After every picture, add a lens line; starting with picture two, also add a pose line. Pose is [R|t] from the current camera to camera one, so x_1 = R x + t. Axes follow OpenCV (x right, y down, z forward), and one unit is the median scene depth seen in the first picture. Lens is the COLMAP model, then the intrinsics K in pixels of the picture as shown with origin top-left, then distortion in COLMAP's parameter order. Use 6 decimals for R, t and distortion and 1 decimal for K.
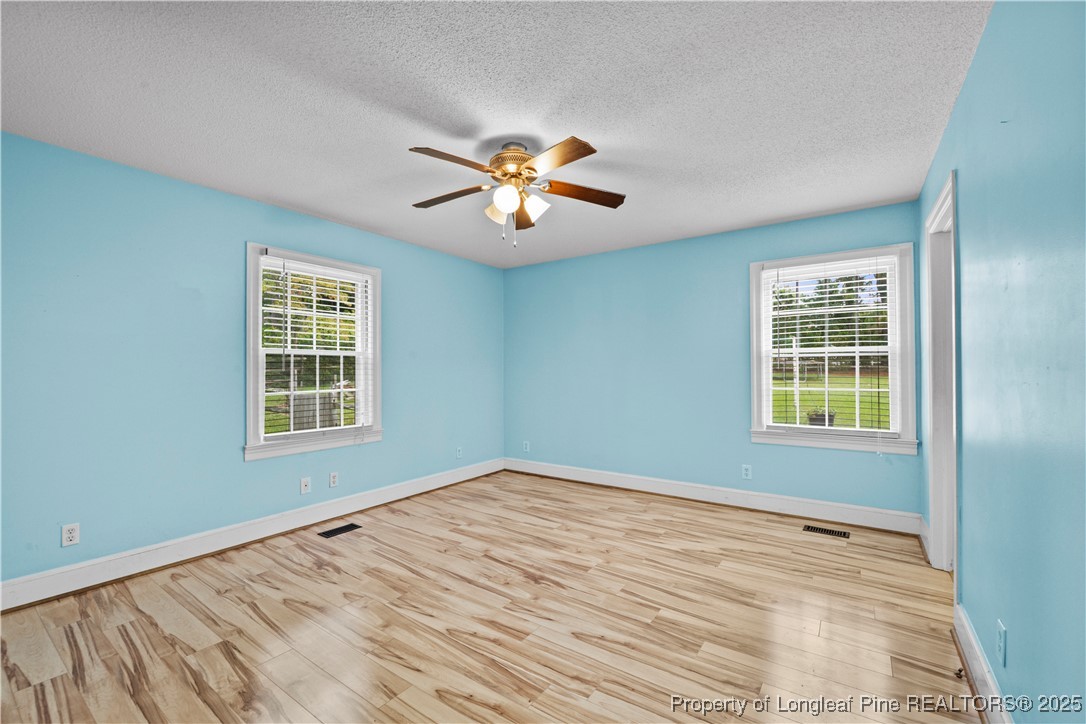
lens RADIAL K [[445.7, 0, 542.6], [0, 445.7, 360.9], [0, 0, 1]] dist [-0.000378, -0.008470]
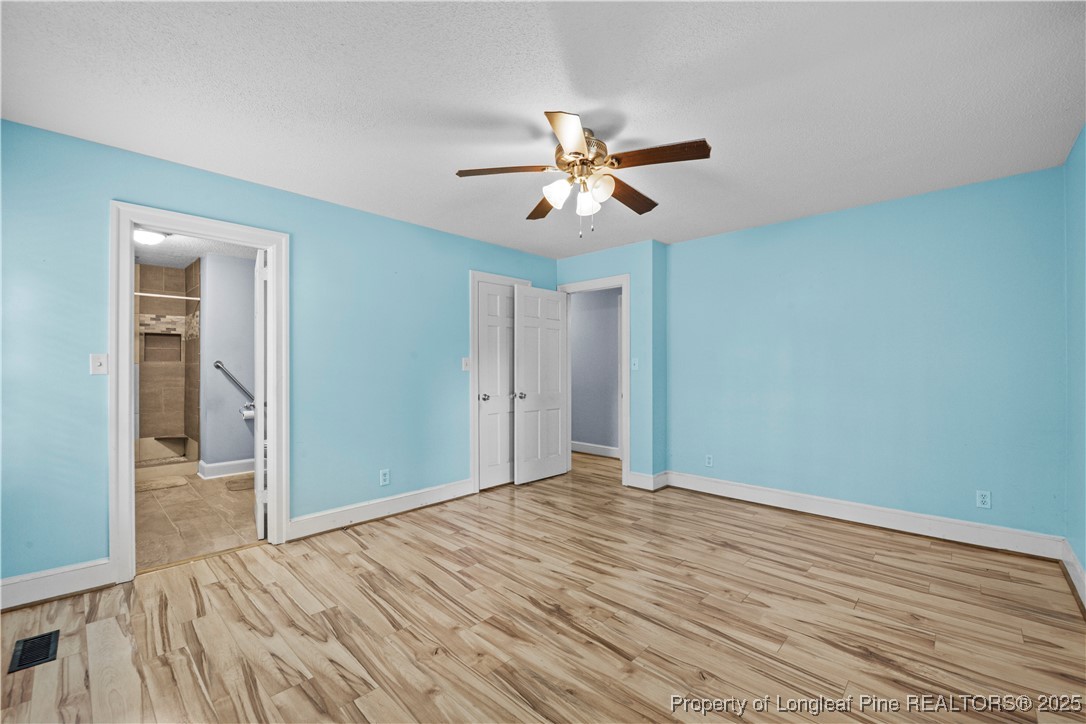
lens RADIAL K [[452.5, 0, 539.4], [0, 452.5, 369.4], [0, 0, 1]] dist [-0.015070, 0.000059]
pose [[-0.987446, 0.004833, 0.157883, -0.118938], [0.003130, 0.999934, -0.011035, 0.037998], [-0.157925, -0.010402, -0.987396, 1.873075]]
